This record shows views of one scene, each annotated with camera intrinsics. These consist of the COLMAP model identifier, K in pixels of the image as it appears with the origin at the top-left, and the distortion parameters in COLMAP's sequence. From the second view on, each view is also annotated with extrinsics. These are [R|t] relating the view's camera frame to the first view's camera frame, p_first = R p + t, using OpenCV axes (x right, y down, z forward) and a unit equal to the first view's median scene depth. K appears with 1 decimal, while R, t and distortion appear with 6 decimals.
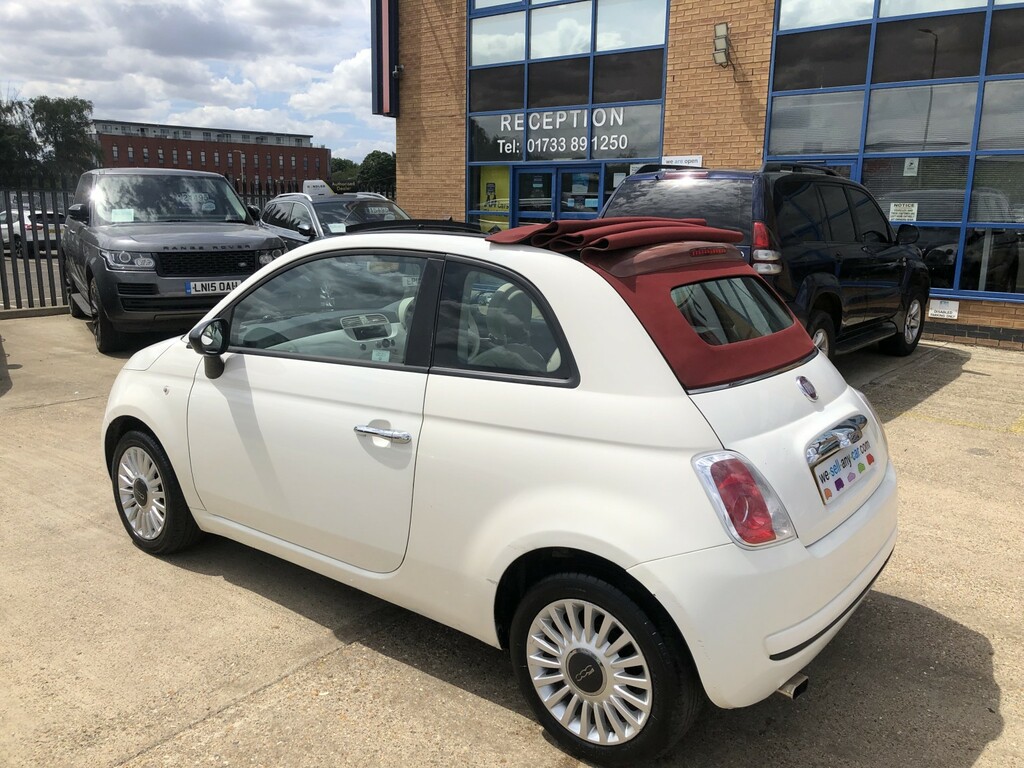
lens RADIAL K [[837.4, 0, 518.3], [0, 837.4, 380.0], [0, 0, 1]] dist [0.020222, -0.003730]
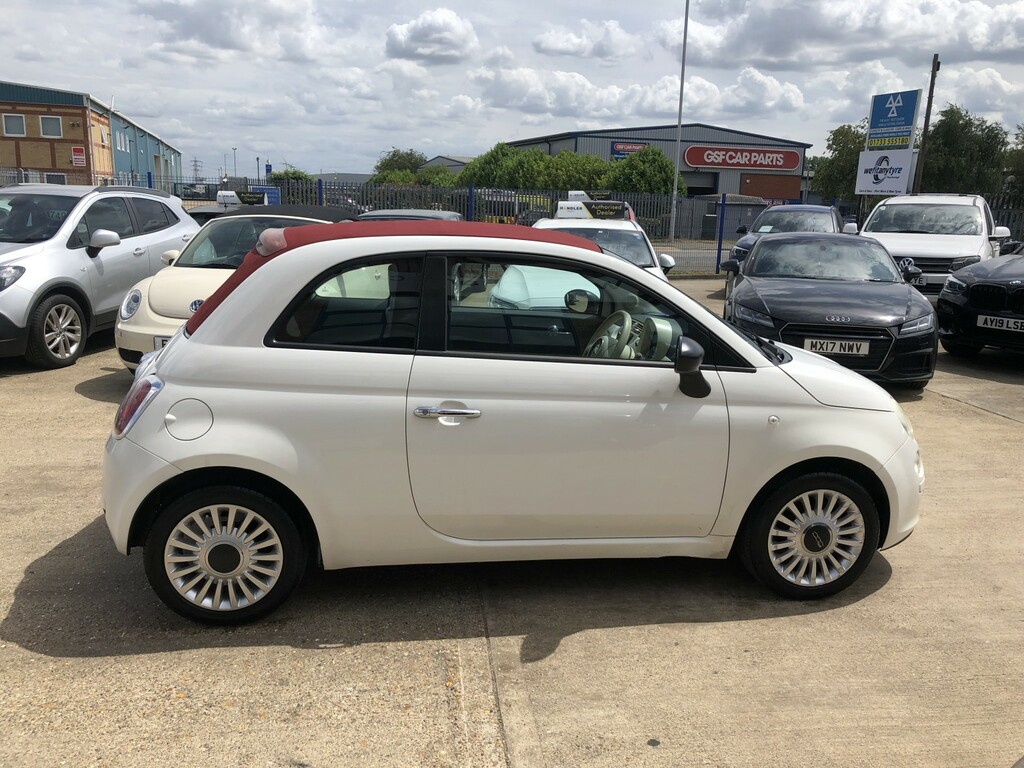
lens RADIAL K [[837.4, 0, 515.1], [0, 837.4, 380.7], [0, 0, 1]] dist [0.020222, -0.003730]
pose [[-0.700418, 0.114347, -0.704514, 0.653995], [-0.183783, 0.924904, 0.332832, -0.326590], [0.689665, 0.362599, -0.626804, 1.579496]]
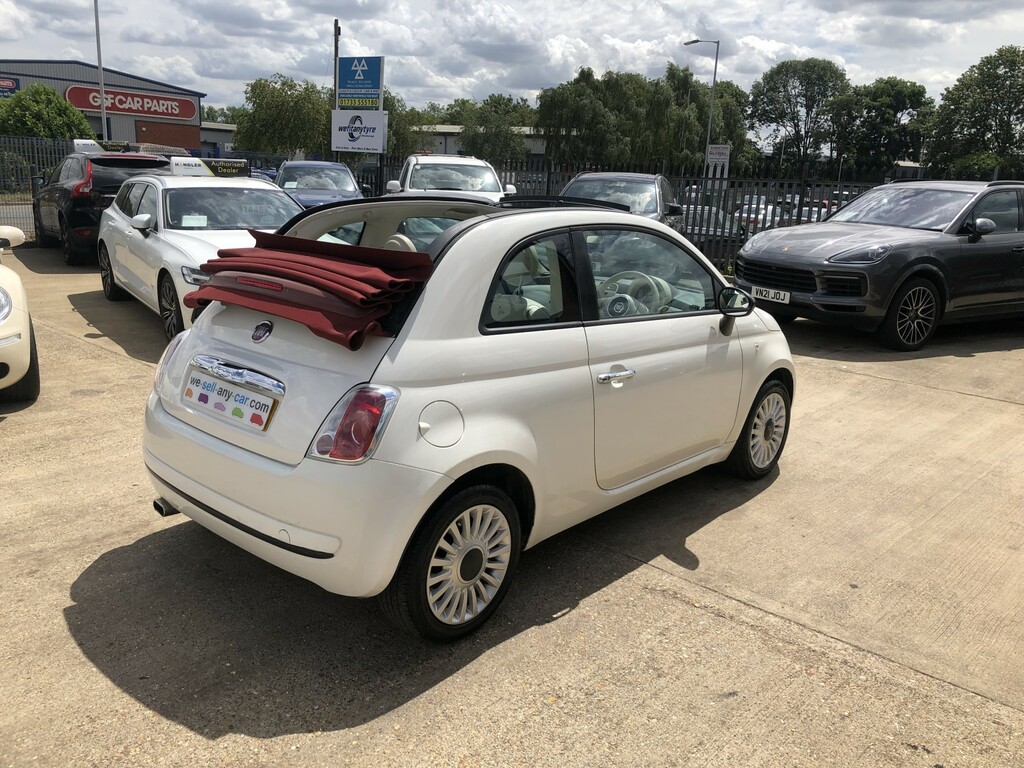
lens RADIAL K [[837.4, 0, 519.3], [0, 837.4, 375.0], [0, 0, 1]] dist [0.020222, -0.003730]
pose [[-0.066426, 0.213738, -0.974630, 0.996518], [-0.245378, 0.943291, 0.223589, -0.188675], [0.967149, 0.254005, -0.010212, 0.947442]]
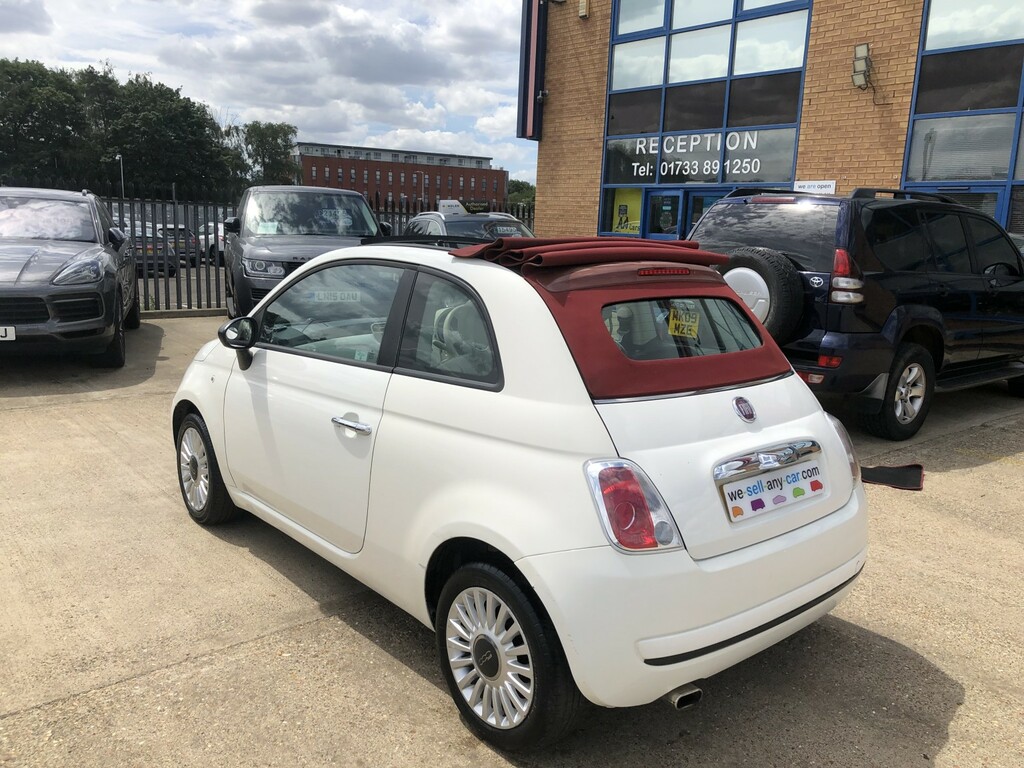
lens RADIAL K [[837.4, 0, 519.5], [0, 837.4, 382.3], [0, 0, 1]] dist [0.020222, -0.003730]
pose [[0.979090, 0.059339, -0.194580, 0.190301], [-0.063702, 0.997837, -0.016240, 0.007928], [0.193195, 0.028295, 0.980752, -0.030846]]
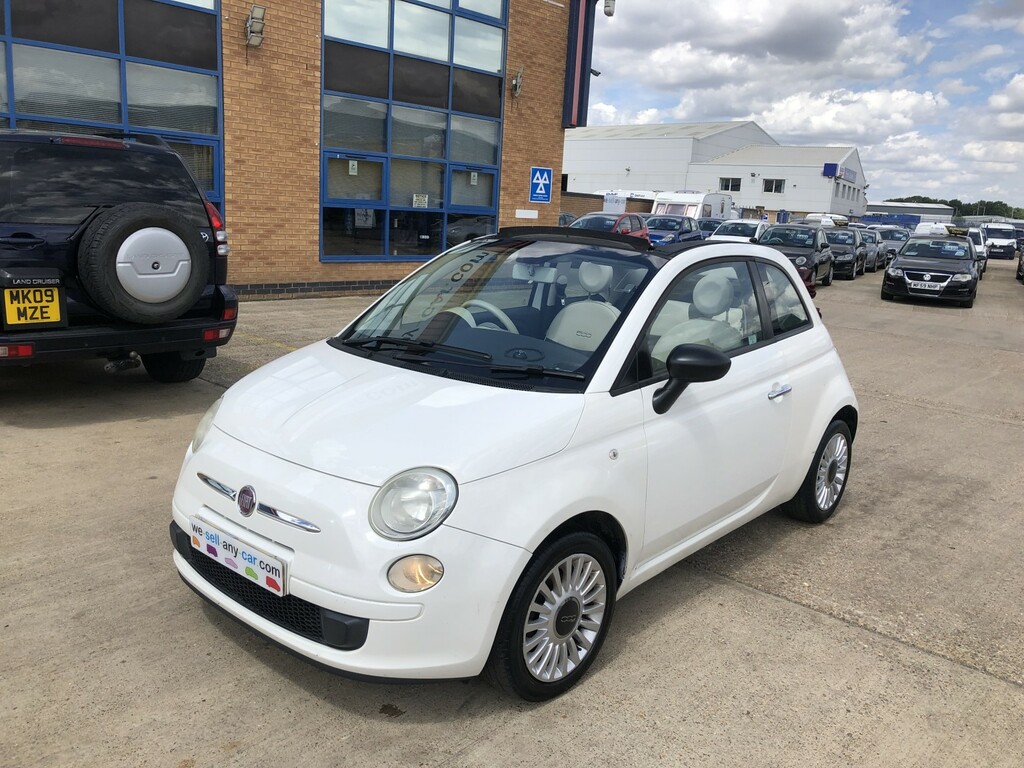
lens RADIAL K [[837.4, 0, 520.7], [0, 837.4, 381.8], [0, 0, 1]] dist [0.020222, -0.003730]
pose [[0.060726, -0.220284, 0.973544, -1.084557], [0.148895, 0.966430, 0.209387, -0.215178], [-0.986987, 0.132241, 0.091486, 0.921027]]
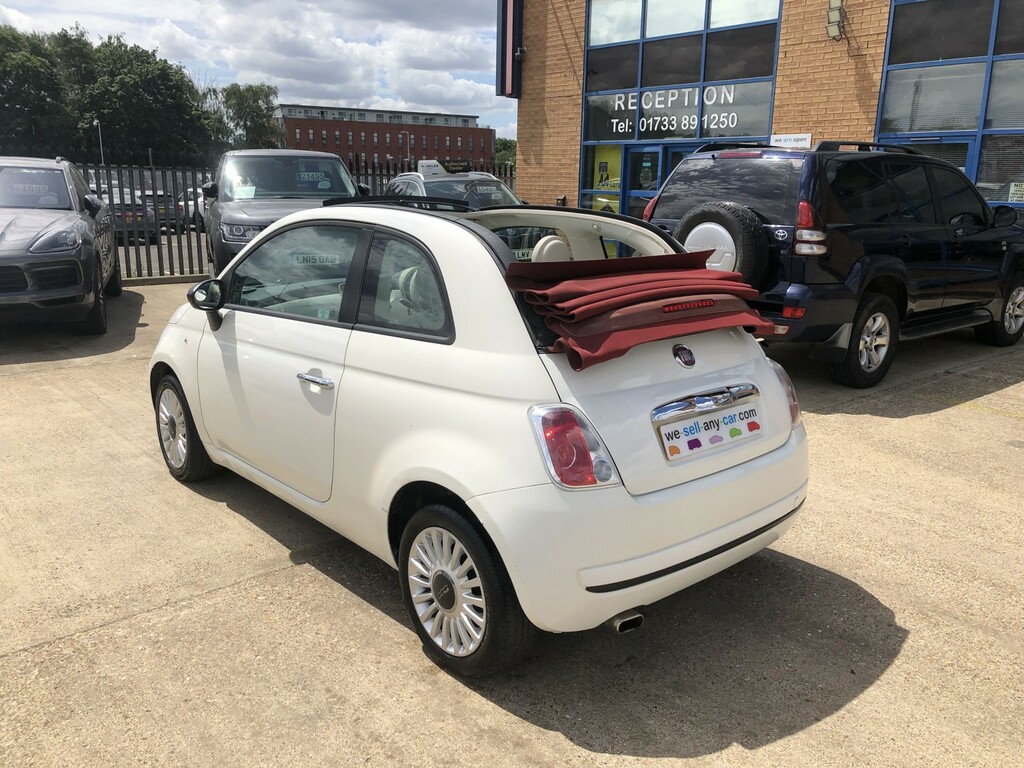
lens RADIAL K [[837.4, 0, 522.5], [0, 837.4, 382.5], [0, 0, 1]] dist [0.020222, -0.003730]
pose [[0.982513, 0.046387, -0.180320, 0.233908], [-0.041731, 0.998692, 0.029536, 0.014965], [0.181455, -0.021495, 0.983164, -0.062252]]
